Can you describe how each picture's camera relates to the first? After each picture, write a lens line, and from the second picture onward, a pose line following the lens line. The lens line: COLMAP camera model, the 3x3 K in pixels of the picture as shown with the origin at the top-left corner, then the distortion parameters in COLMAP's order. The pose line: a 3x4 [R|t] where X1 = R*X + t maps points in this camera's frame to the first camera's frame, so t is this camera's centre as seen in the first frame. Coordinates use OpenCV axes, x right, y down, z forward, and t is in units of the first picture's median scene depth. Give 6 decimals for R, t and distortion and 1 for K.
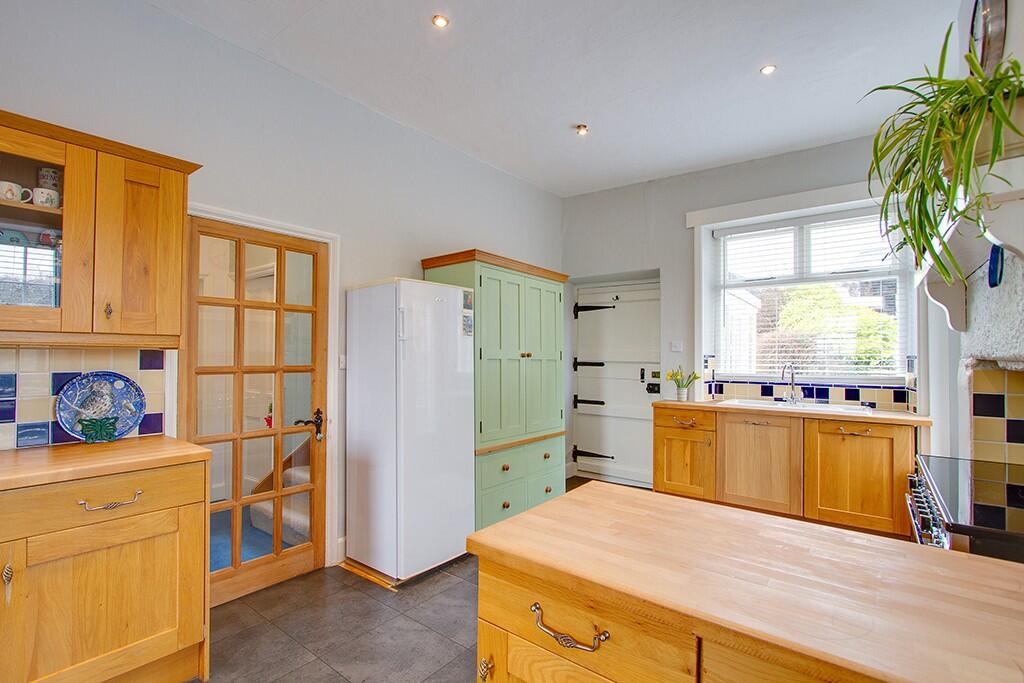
lens RADIAL K [[467.8, 0, 515.5], [0, 467.8, 346.1], [0, 0, 1]] dist [-0.002298, -0.000376]
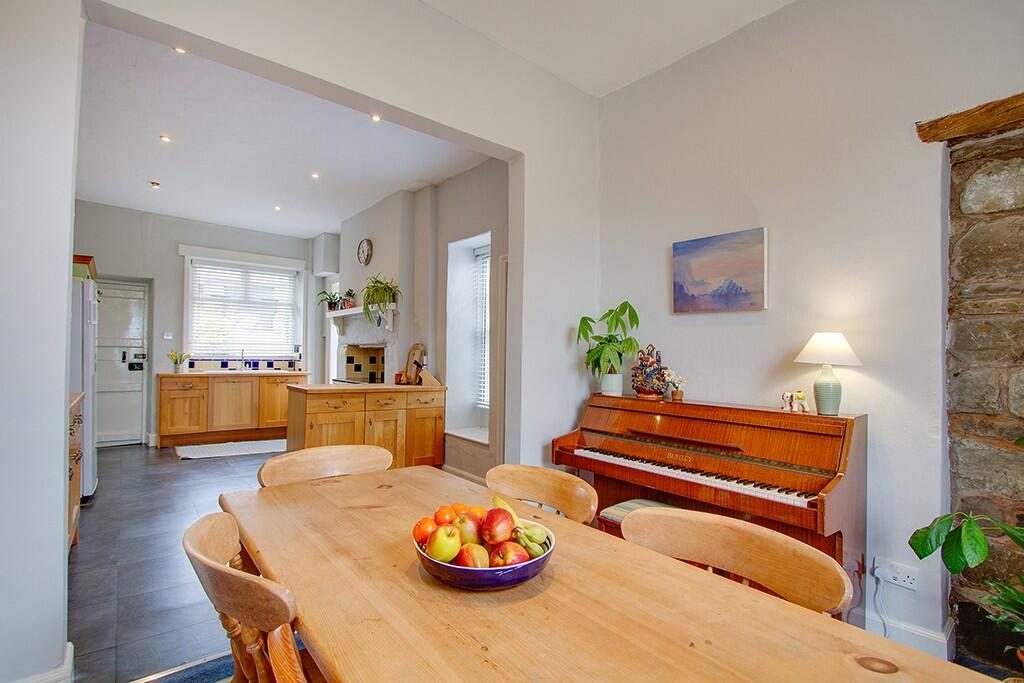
lens RADIAL K [[467.8, 0, 515.5], [0, 467.8, 346.1], [0, 0, 1]] dist [-0.002298, -0.000376]
pose [[0.195845, 0.018016, 0.980469, -0.962131], [-0.031414, 0.999433, -0.012090, 0.018311], [-0.980131, -0.028433, 0.196300, -0.366585]]
